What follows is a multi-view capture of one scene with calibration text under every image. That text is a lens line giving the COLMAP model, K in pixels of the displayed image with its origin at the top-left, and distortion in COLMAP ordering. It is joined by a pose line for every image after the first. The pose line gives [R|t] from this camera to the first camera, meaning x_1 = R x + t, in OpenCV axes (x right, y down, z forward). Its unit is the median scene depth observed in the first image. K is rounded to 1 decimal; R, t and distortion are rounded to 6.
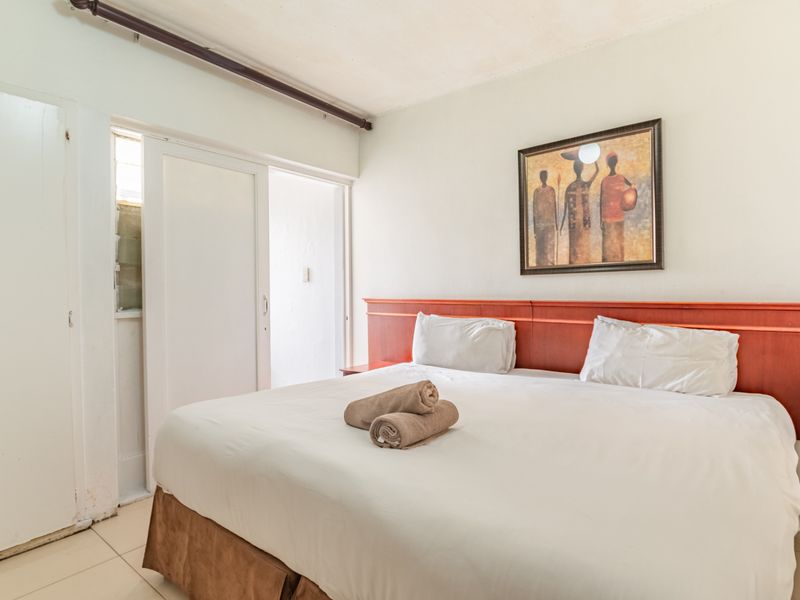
lens RADIAL K [[437.9, 0, 400.0], [0, 437.9, 300.0], [0, 0, 1]] dist [-0.005461, -0.000573]
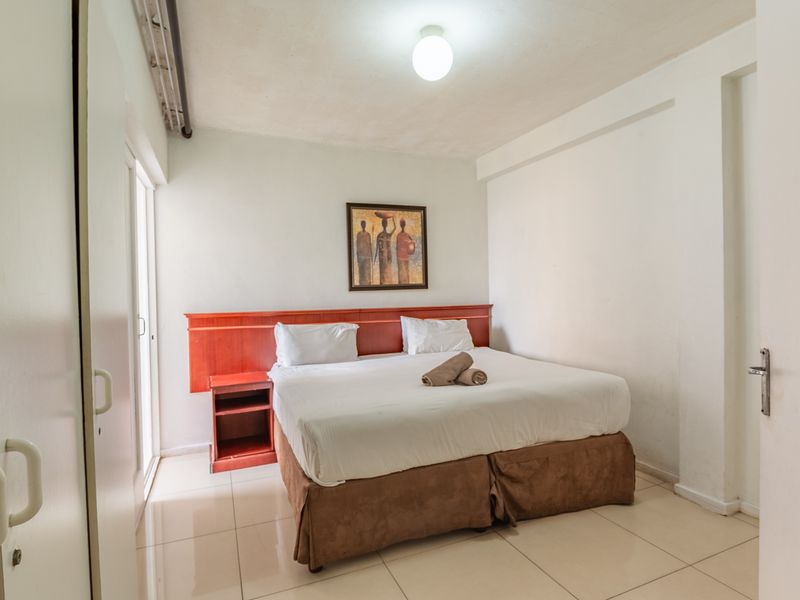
lens RADIAL K [[437.9, 0, 400.0], [0, 437.9, 300.0], [0, 0, 1]] dist [-0.005461, -0.000573]
pose [[0.482018, -0.015482, 0.876024, -0.956848], [0.035711, 0.999360, -0.001988, -0.021277], [-0.875433, 0.032242, 0.482263, 0.193682]]
